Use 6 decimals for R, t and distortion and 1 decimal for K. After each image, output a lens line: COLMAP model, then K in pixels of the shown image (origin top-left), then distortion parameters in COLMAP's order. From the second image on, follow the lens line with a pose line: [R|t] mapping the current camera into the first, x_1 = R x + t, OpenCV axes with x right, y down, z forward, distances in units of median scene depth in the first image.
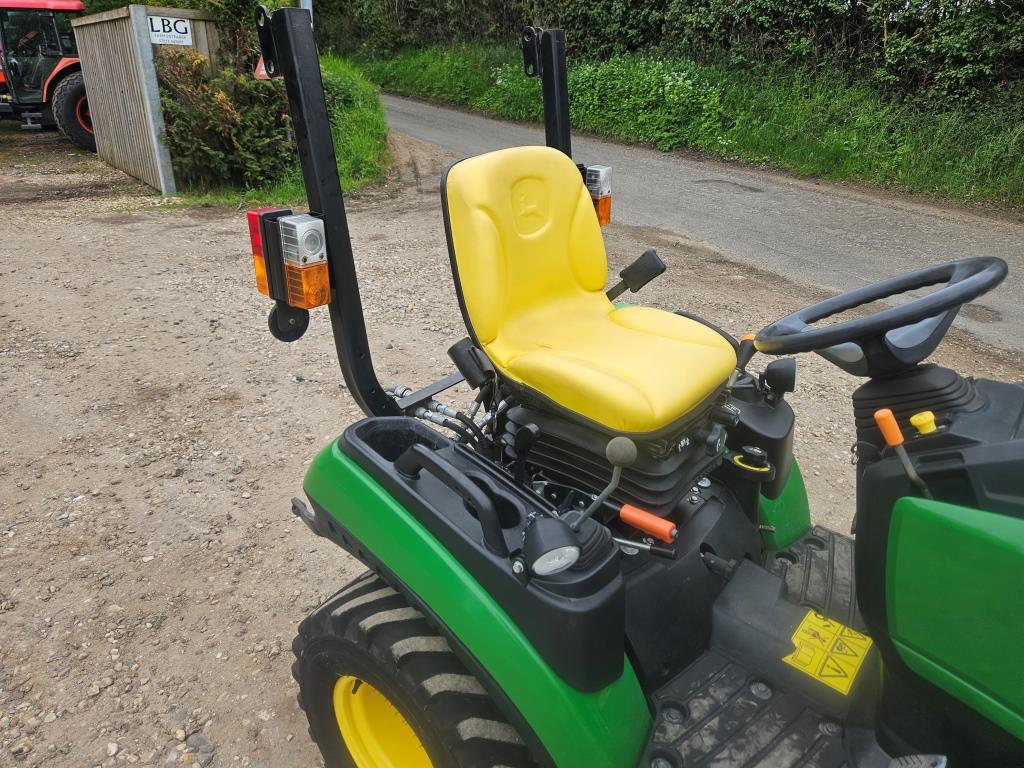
lens RADIAL K [[682.2, 0, 512.1], [0, 682.2, 384.0], [0, 0, 1]] dist [0.028270, -0.028754]
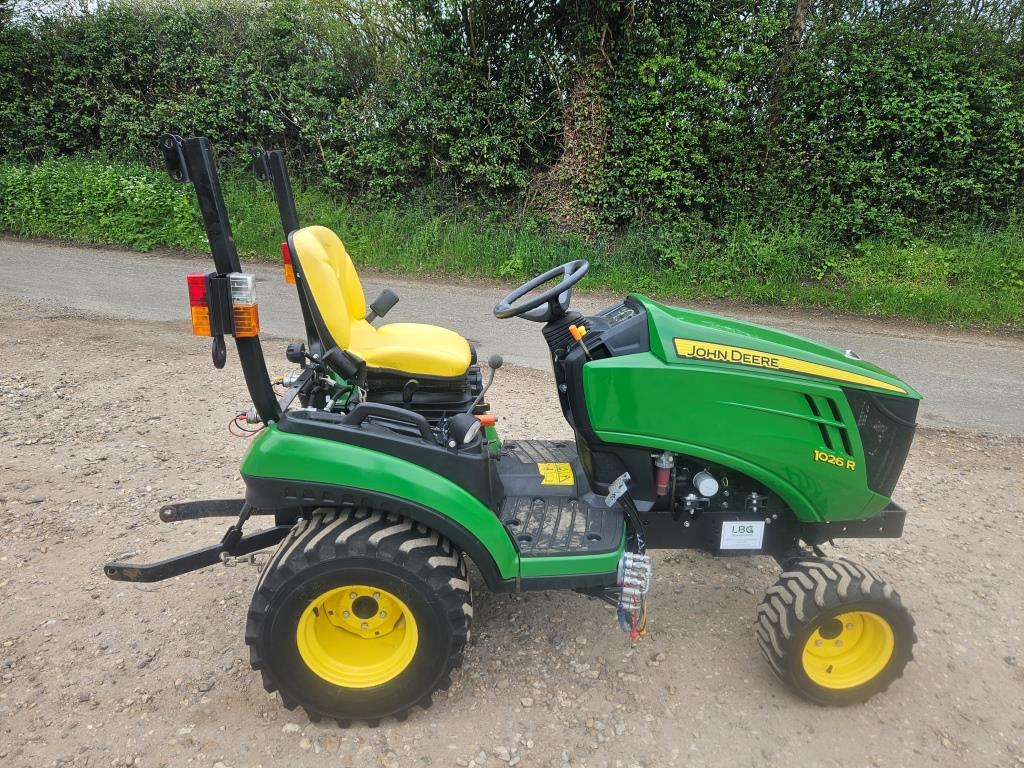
lens RADIAL K [[682.2, 0, 518.6], [0, 682.2, 389.2], [0, 0, 1]] dist [0.028270, -0.028754]
pose [[0.716048, -0.193065, 0.670821, -0.113308], [0.276855, 0.960723, -0.019021, 0.023200], [-0.640801, 0.199340, 0.741375, -0.051789]]
